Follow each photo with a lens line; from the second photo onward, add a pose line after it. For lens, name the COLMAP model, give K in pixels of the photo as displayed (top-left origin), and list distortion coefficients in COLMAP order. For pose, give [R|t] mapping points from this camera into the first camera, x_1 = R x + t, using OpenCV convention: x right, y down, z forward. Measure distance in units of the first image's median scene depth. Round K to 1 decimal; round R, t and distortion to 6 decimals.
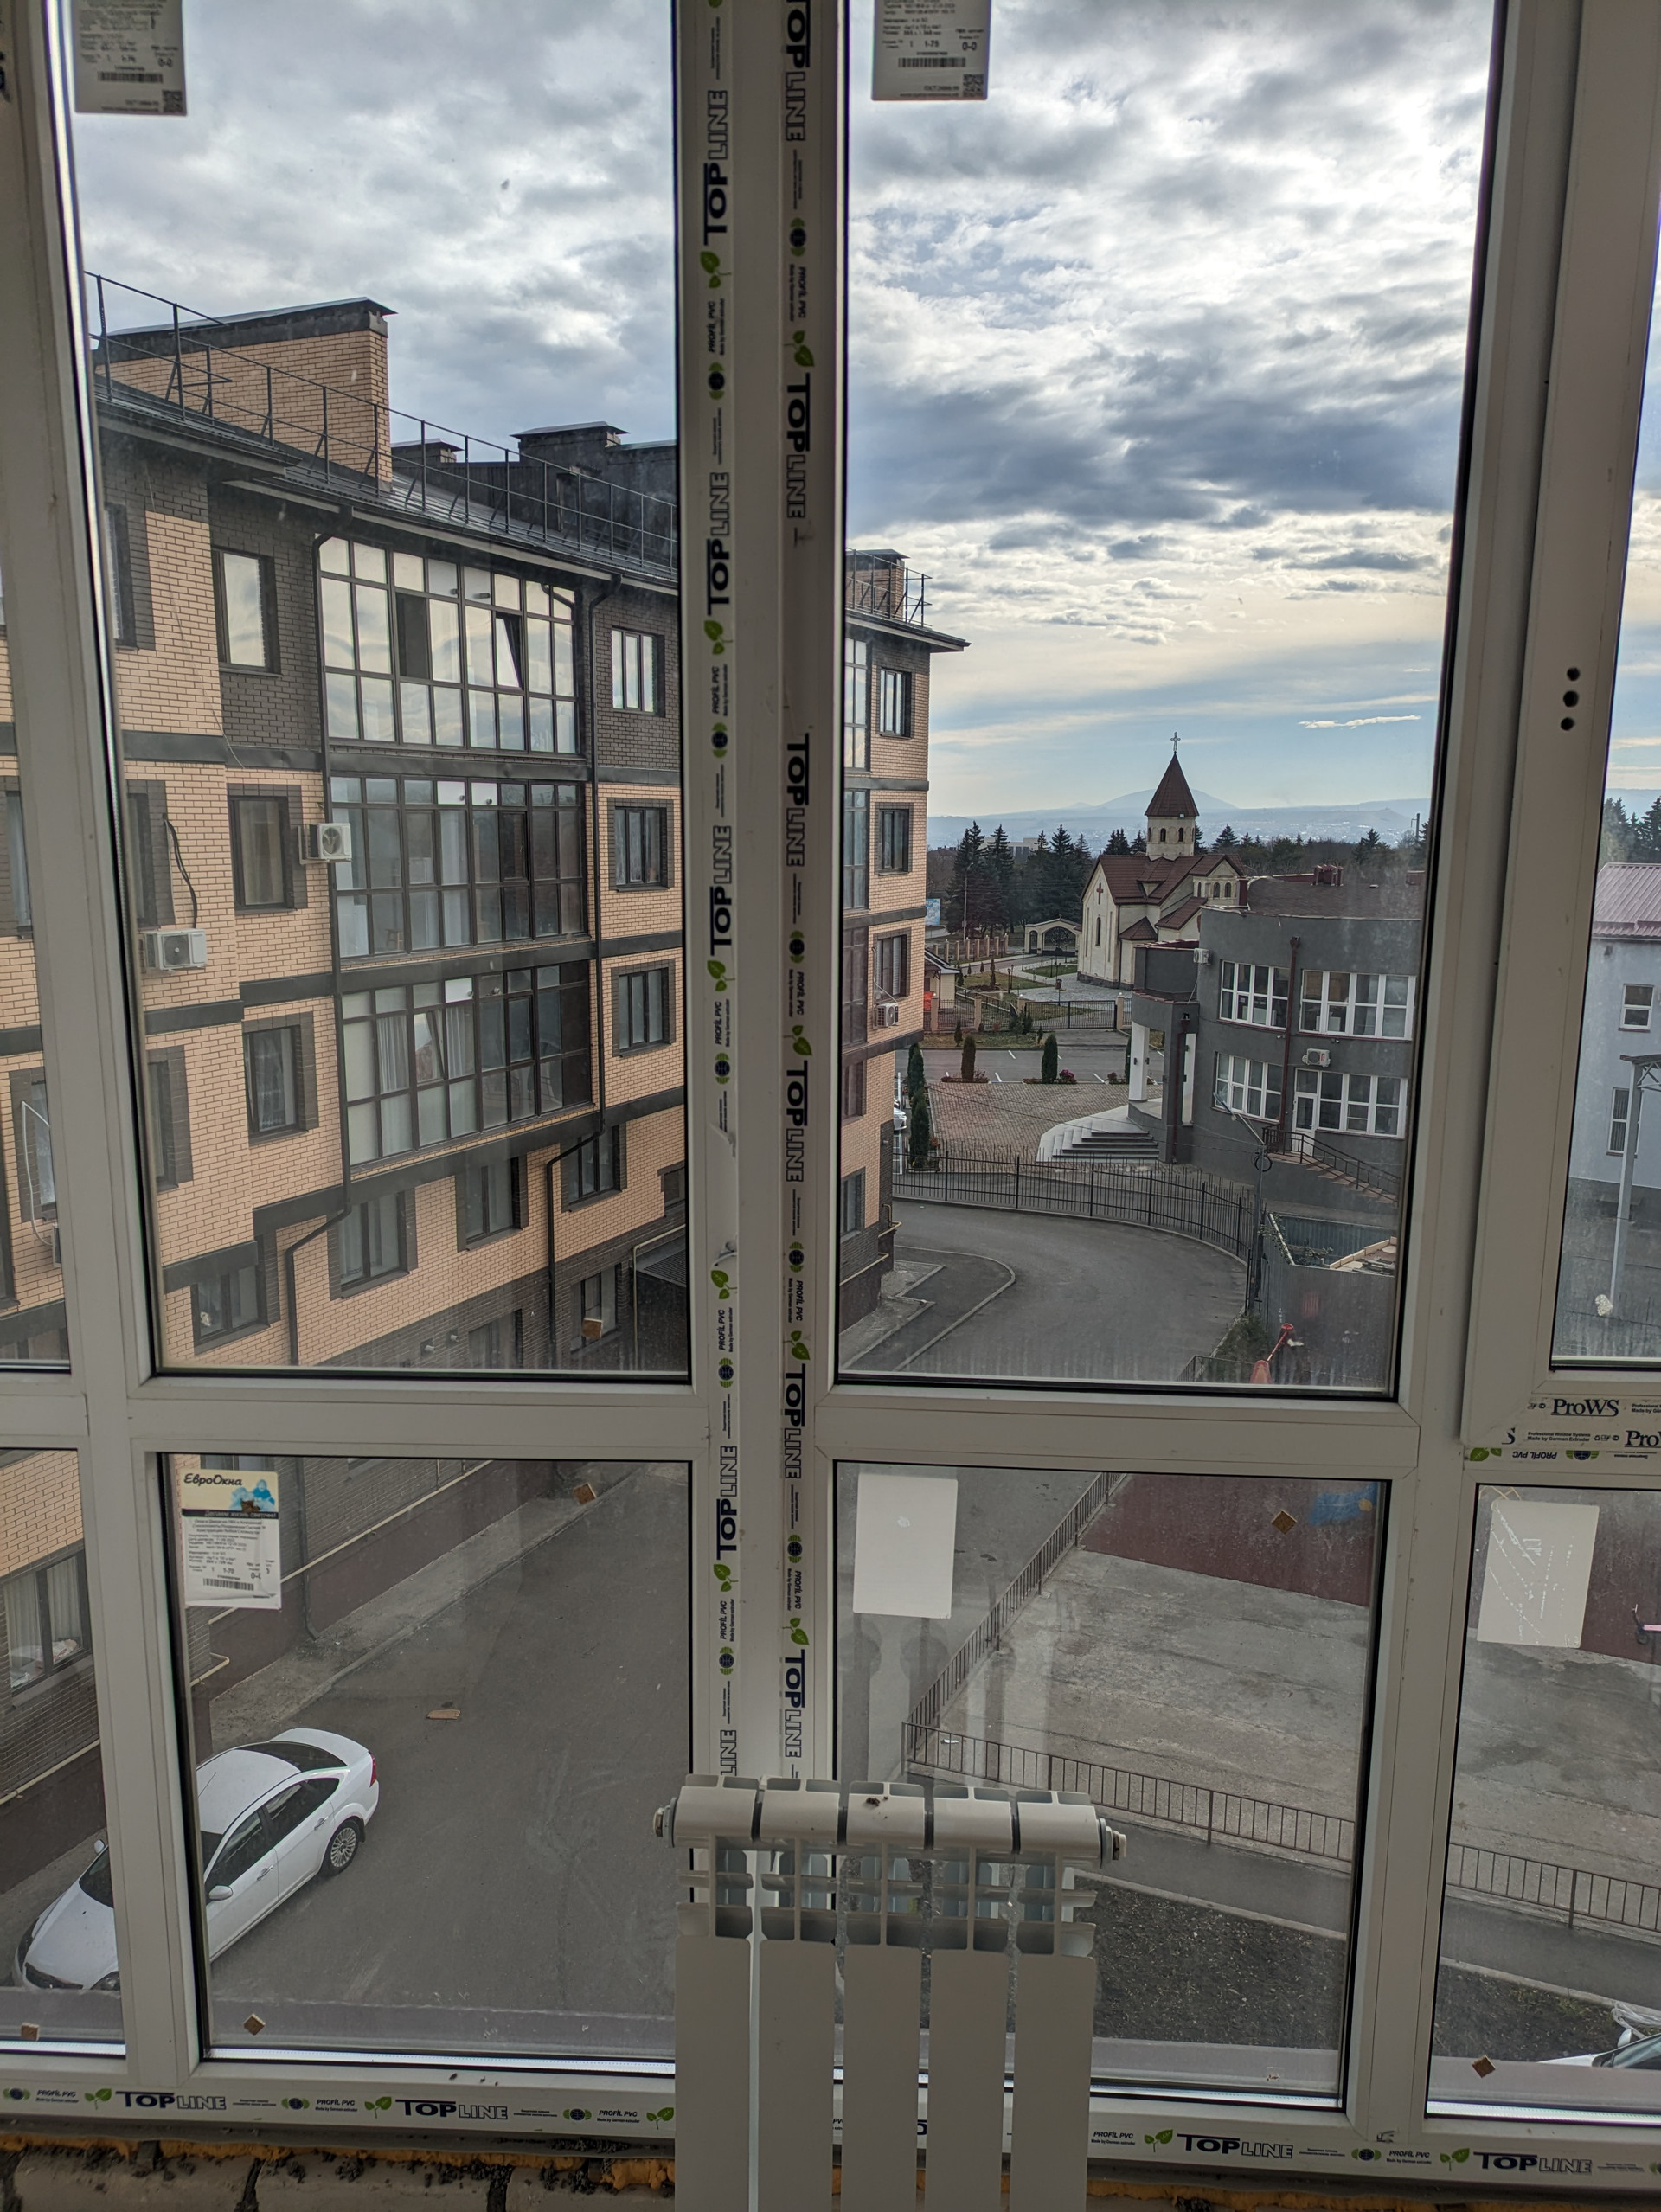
lens RADIAL K [[1620.1, 0, 819.9], [0, 1620.1, 1119.0], [0, 0, 1]] dist [0.060582, -0.039421]
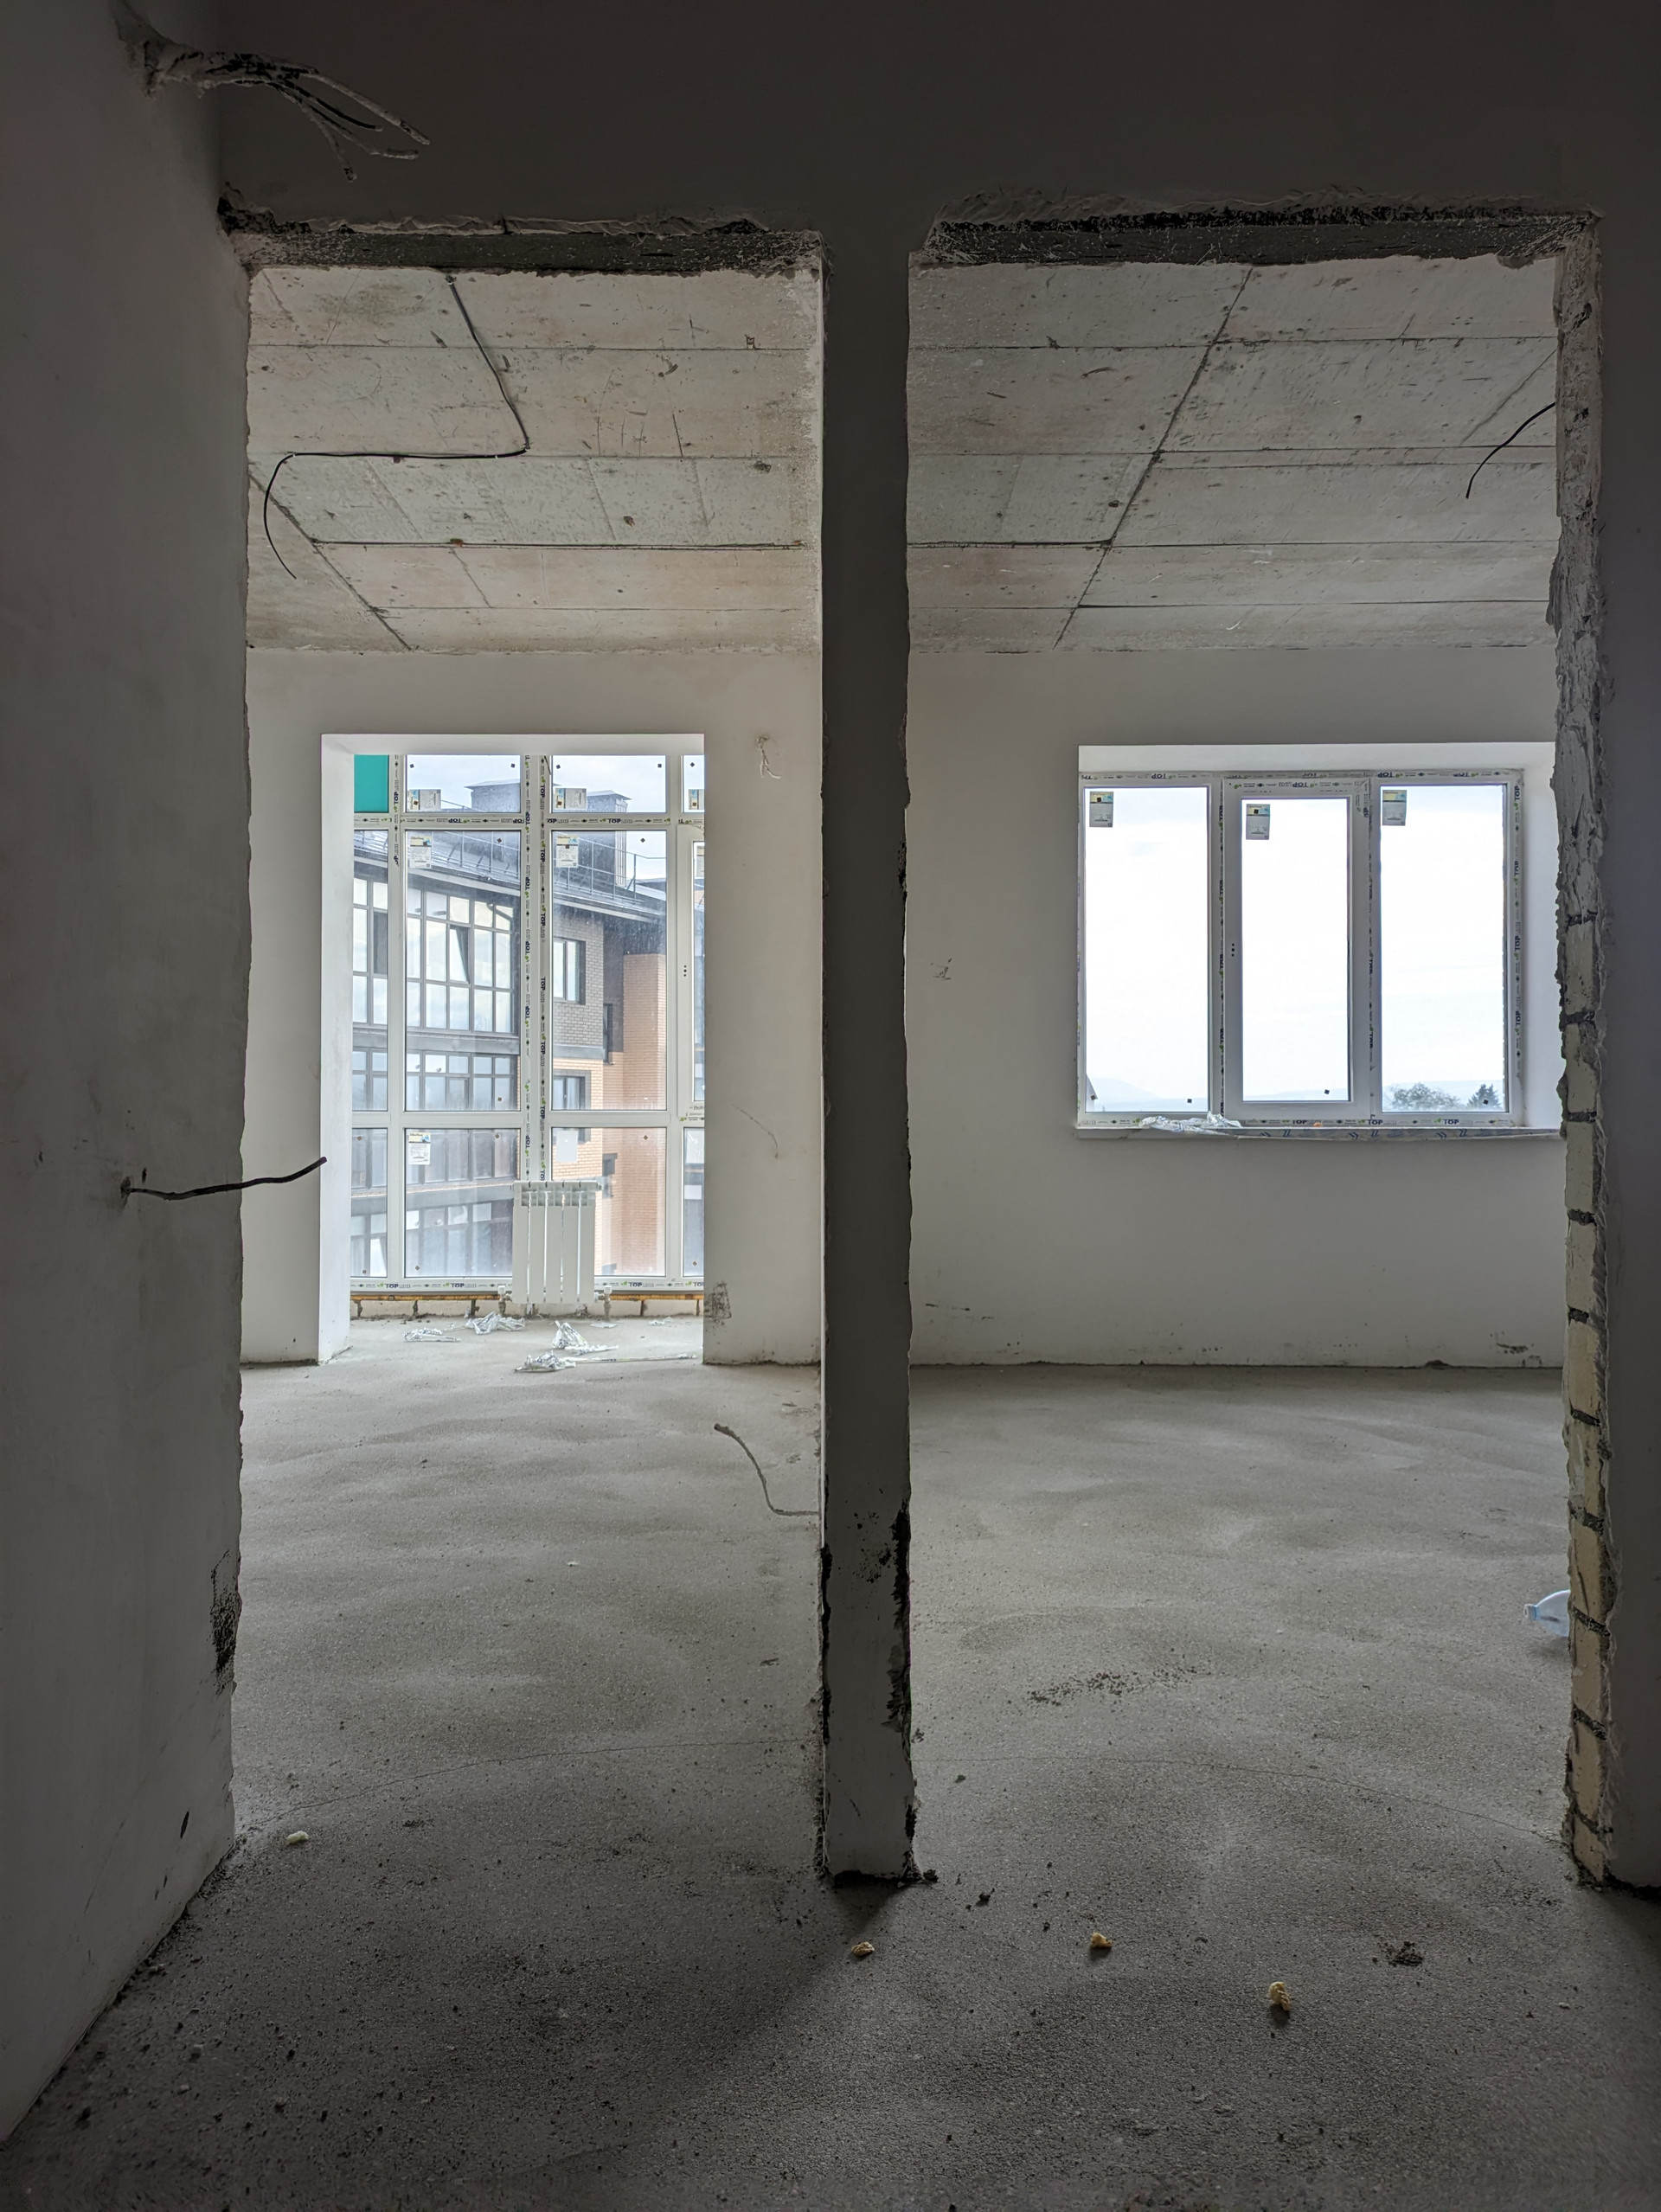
lens RADIAL K [[1620.1, 0, 812.1], [0, 1620.1, 1066.0], [0, 0, 1]] dist [0.060582, -0.039421]
pose [[0.999316, -0.005615, 0.036543, 0.038848], [0.013062, 0.978280, -0.206877, 0.066836], [-0.034588, 0.207213, 0.977684, -0.239339]]
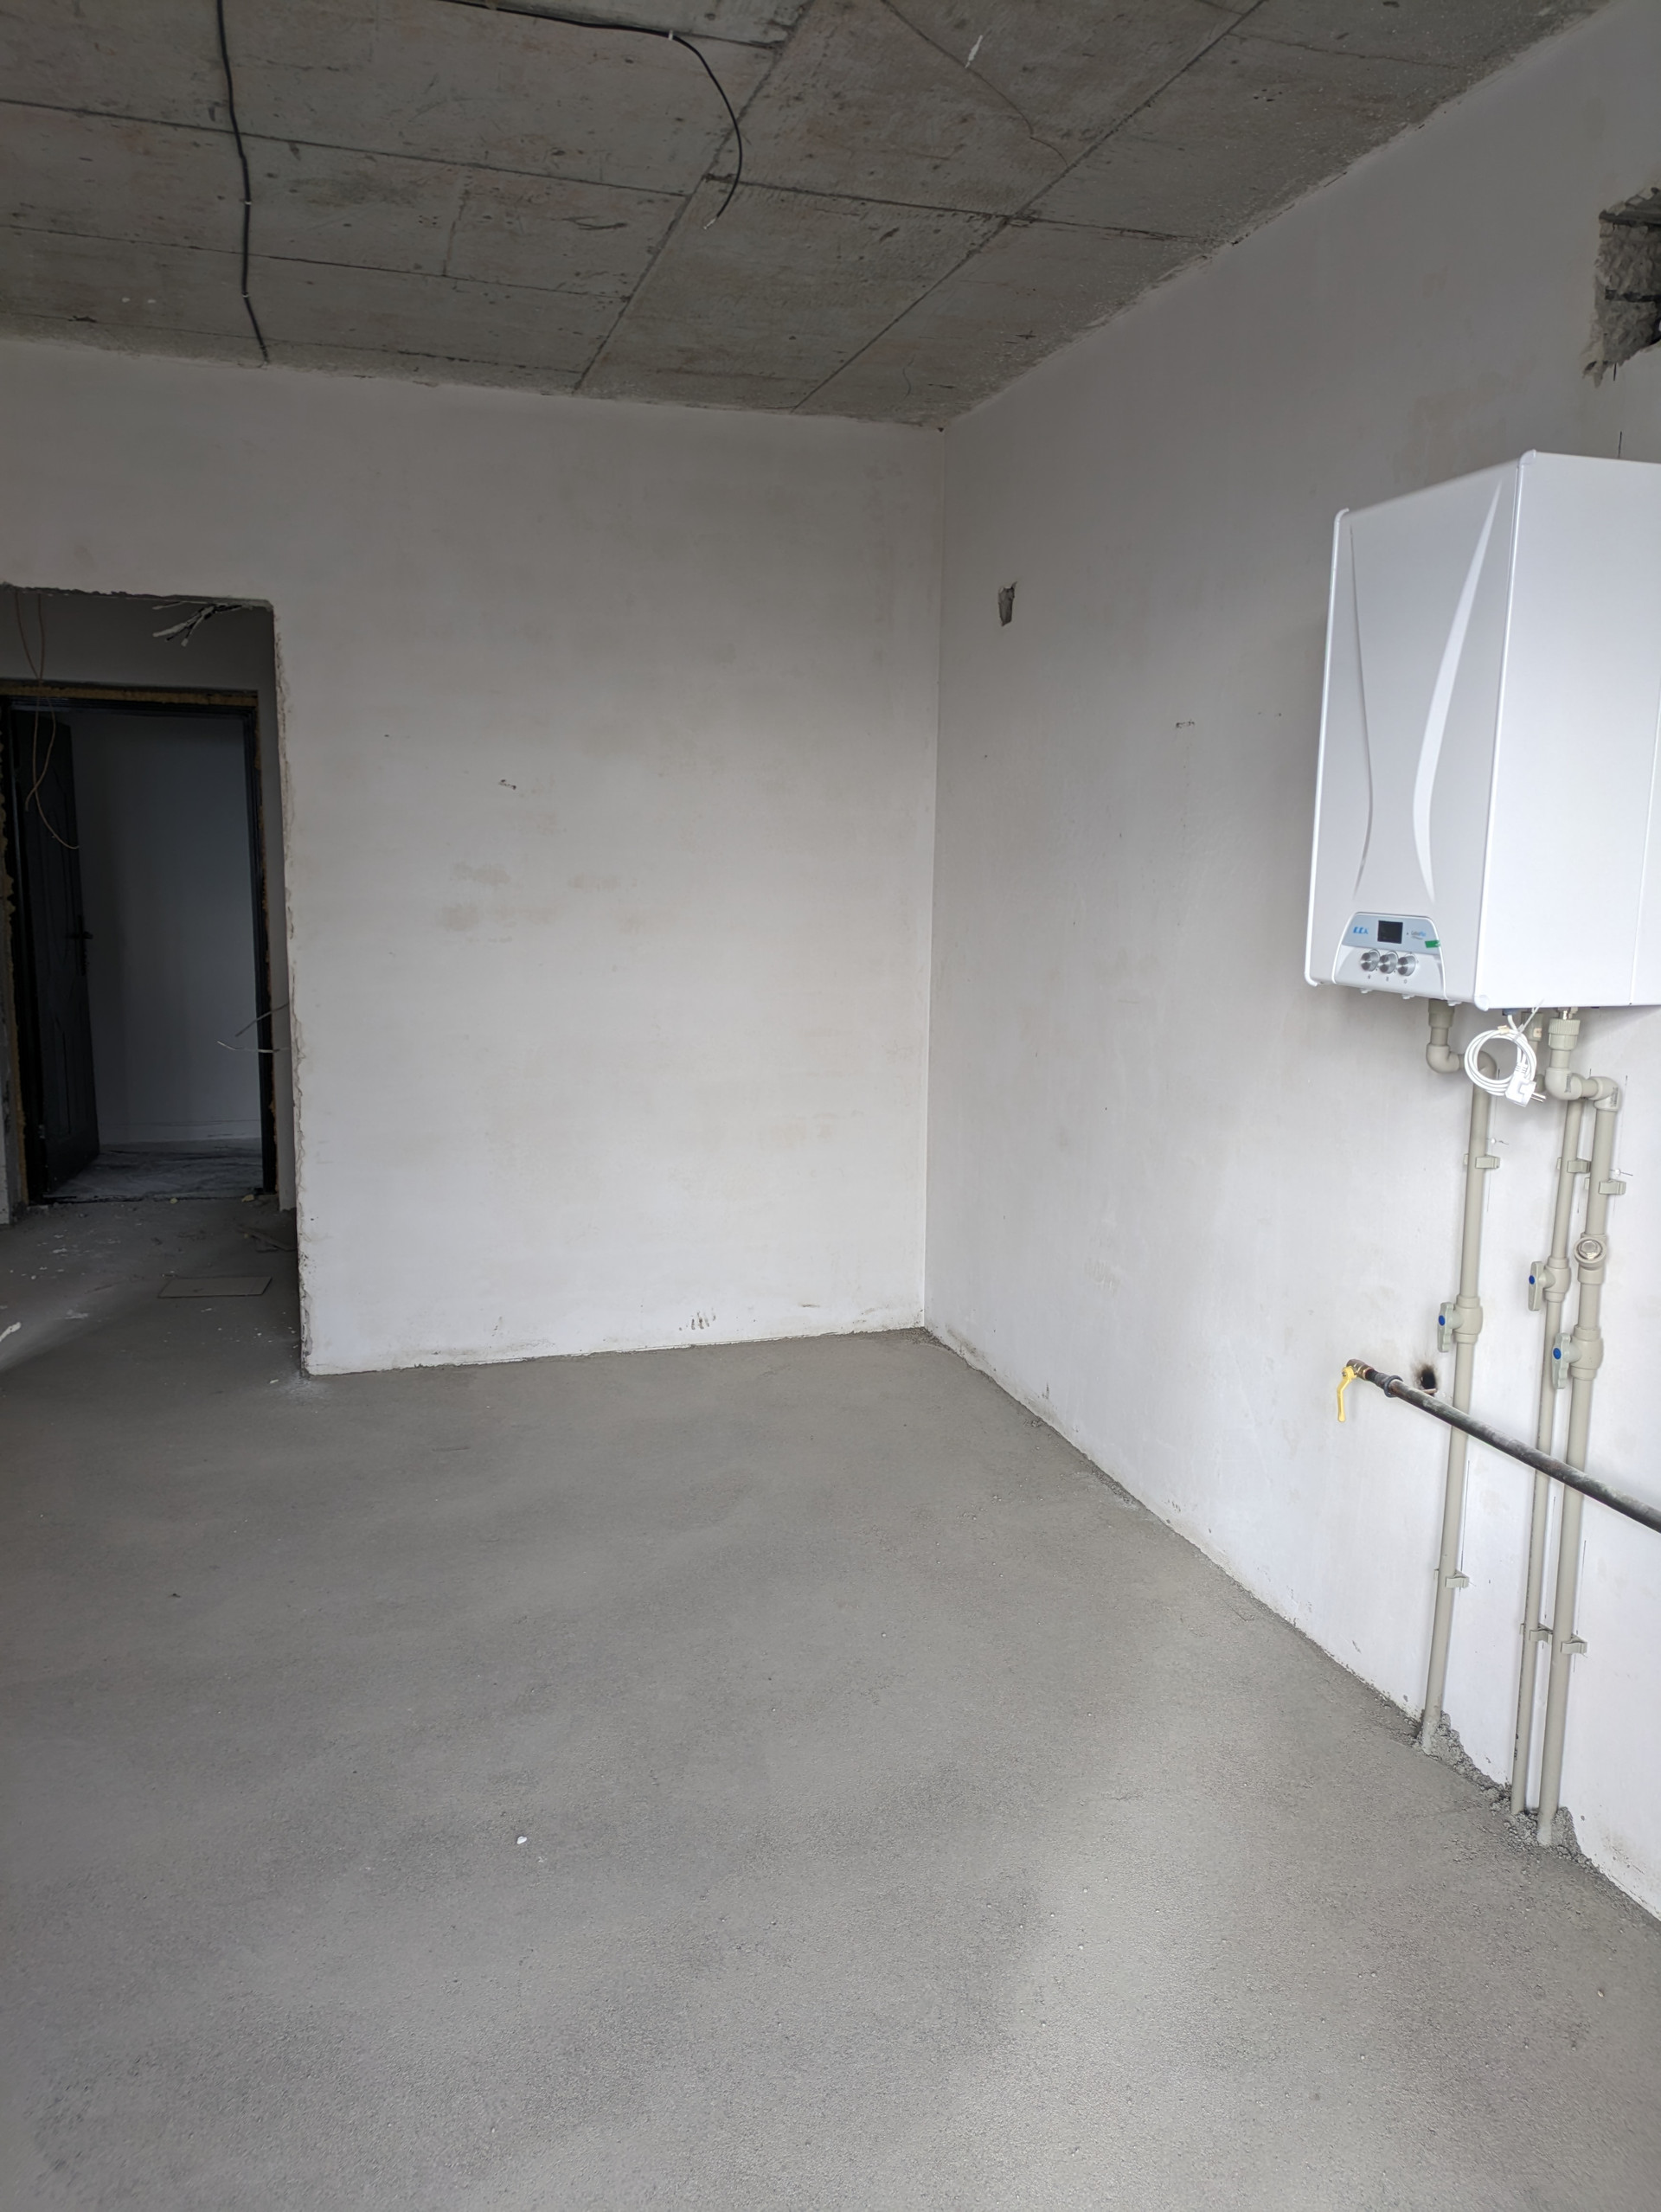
lens RADIAL K [[1620.1, 0, 820.4], [0, 1620.1, 1098.4], [0, 0, 1]] dist [0.060582, -0.039421]
pose [[-0.940695, 0.031101, -0.337825, 0.017412], [-0.084735, 0.942688, 0.322737, -0.006406], [0.328501, 0.332222, -0.884147, 0.031653]]
